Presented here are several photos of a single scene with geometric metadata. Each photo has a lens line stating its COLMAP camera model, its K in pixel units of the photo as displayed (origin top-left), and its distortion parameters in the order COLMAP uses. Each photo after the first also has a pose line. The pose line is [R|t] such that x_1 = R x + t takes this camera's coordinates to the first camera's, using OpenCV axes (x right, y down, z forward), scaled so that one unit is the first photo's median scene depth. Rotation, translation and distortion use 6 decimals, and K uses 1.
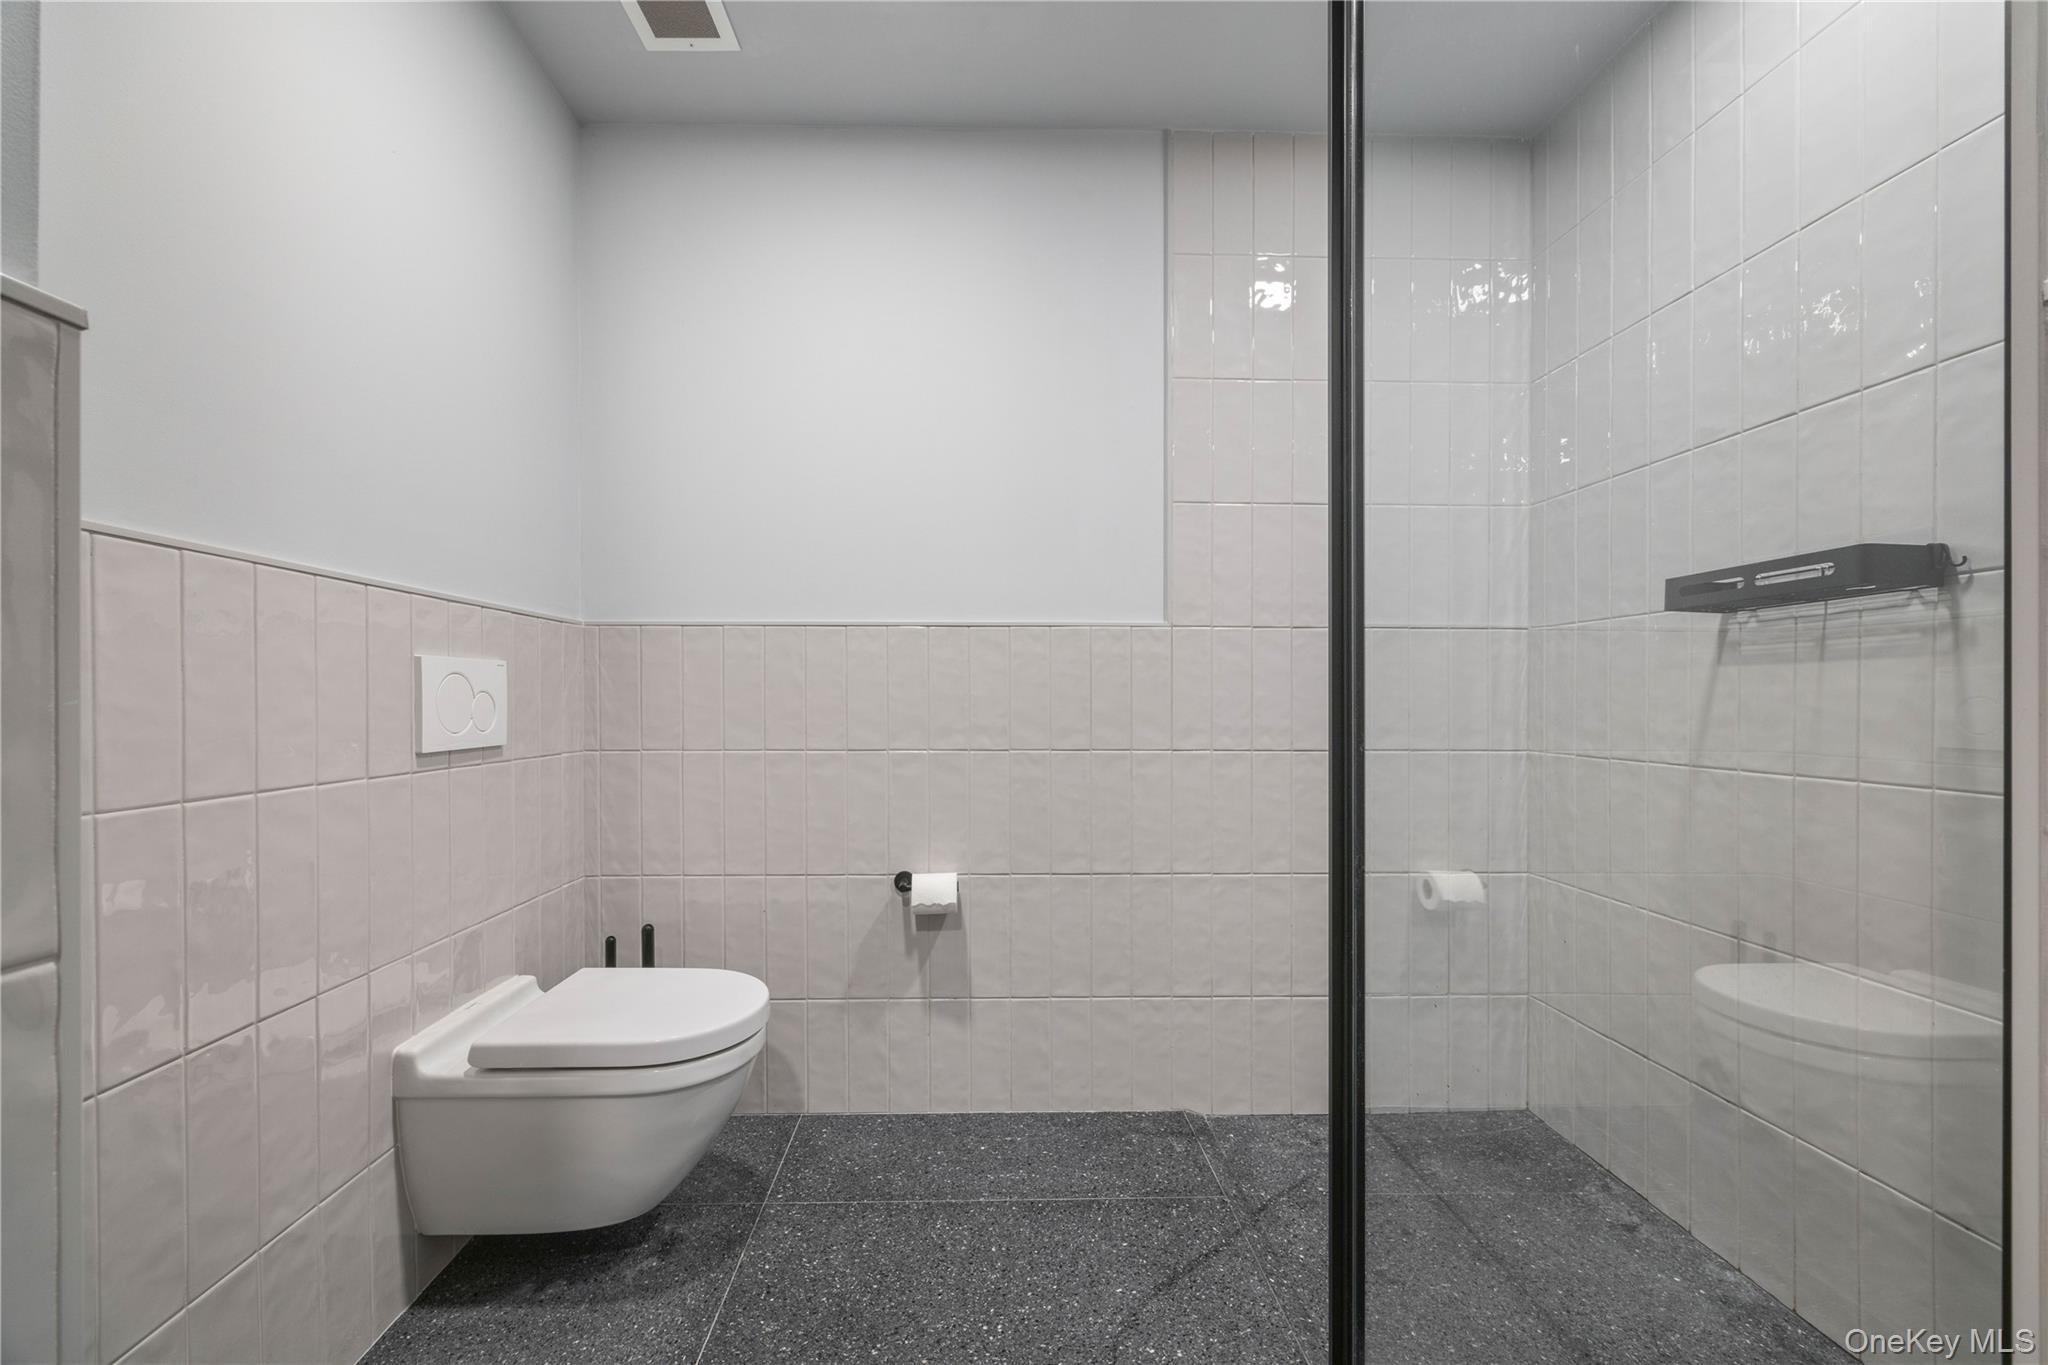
lens RADIAL K [[794.3, 0, 1027.2], [0, 794.3, 688.1], [0, 0, 1]] dist [-0.003885, -0.000193]
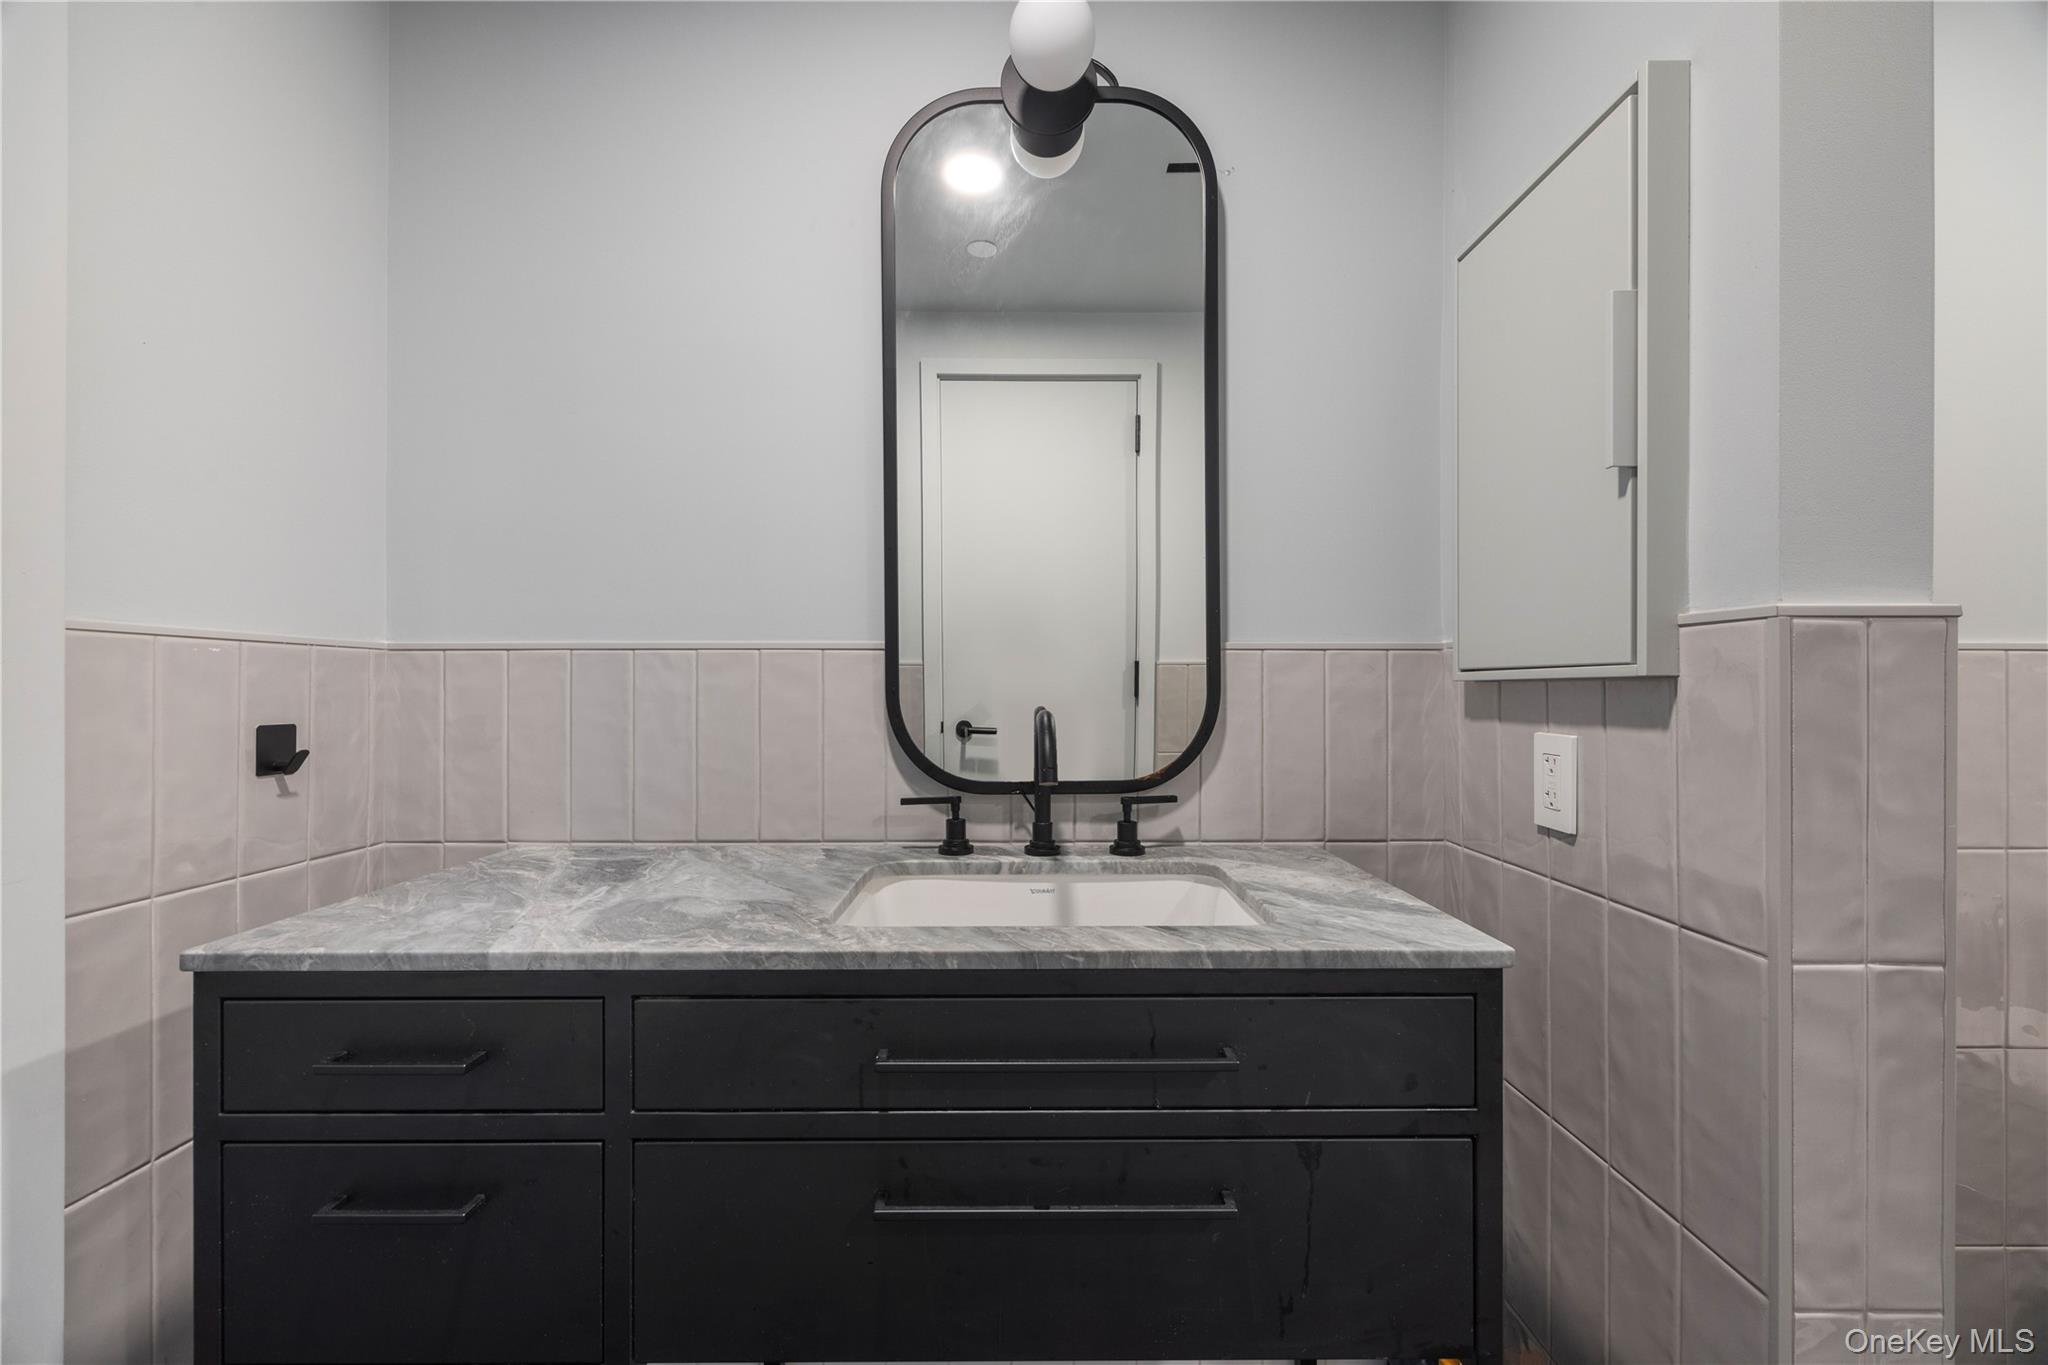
lens RADIAL K [[794.3, 0, 1027.2], [0, 794.3, 688.1], [0, 0, 1]] dist [-0.003885, -0.000193]
pose [[-0.054815, 0.002156, -0.998494, 0.249953], [0.004949, 0.999986, 0.001887, -0.110495], [0.998484, -0.004838, -0.054825, -0.359501]]
